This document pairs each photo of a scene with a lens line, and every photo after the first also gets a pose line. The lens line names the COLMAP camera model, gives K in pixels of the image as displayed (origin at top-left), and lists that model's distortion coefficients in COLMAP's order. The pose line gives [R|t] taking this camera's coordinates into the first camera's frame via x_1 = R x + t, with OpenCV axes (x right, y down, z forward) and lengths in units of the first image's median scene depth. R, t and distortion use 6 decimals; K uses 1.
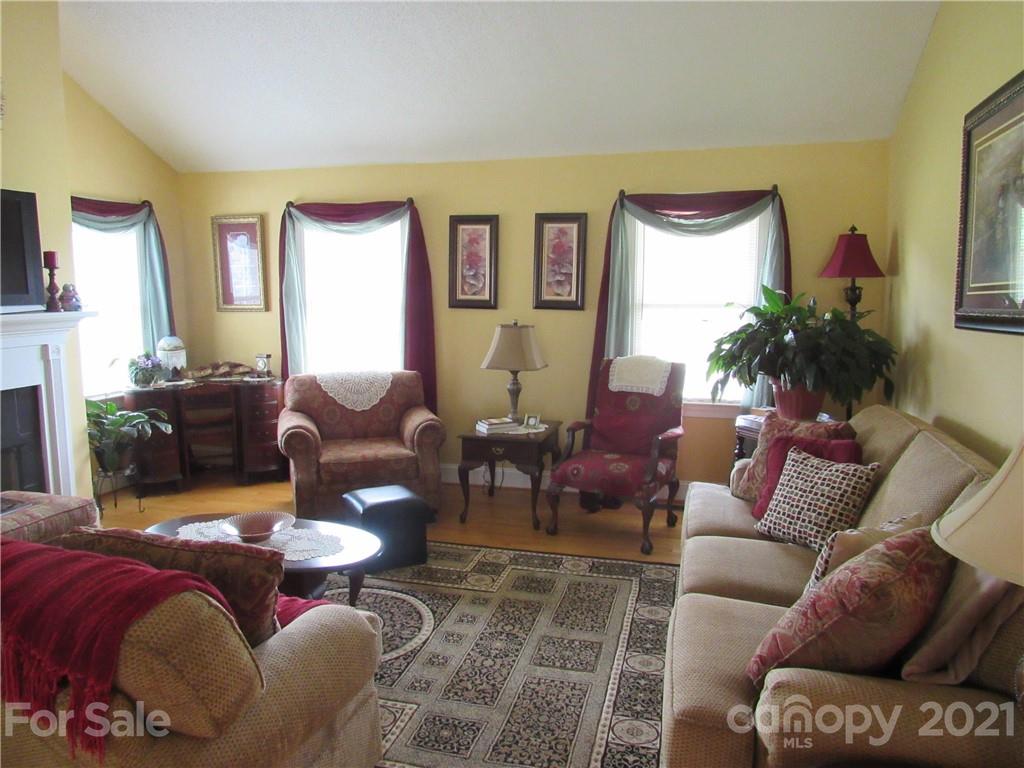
lens RADIAL K [[730.9, 0, 512.0], [0, 730.9, 384.0], [0, 0, 1]] dist [-0.020299, 0.007695]
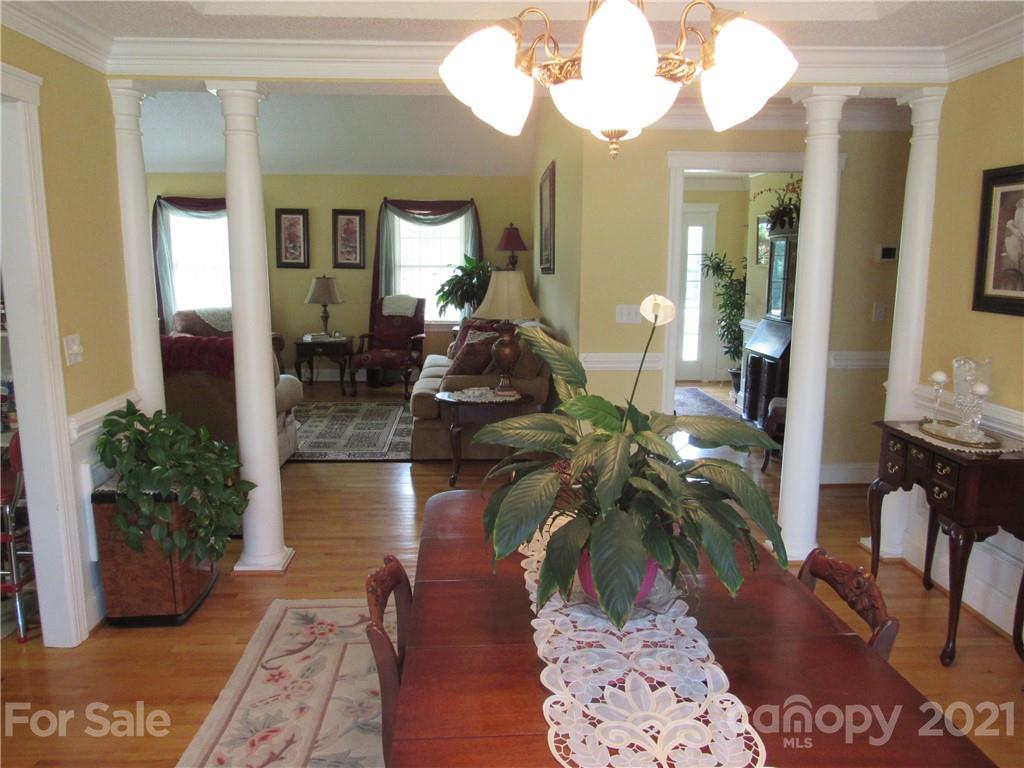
lens RADIAL K [[746.6, 0, 533.1], [0, 746.6, 382.0], [0, 0, 1]] dist [-0.040683, 0.003030]
pose [[0.940715, -0.044867, 0.336216, -0.128580], [0.034408, 0.998723, 0.037005, 0.111332], [-0.337447, -0.023242, 0.941057, -0.760647]]
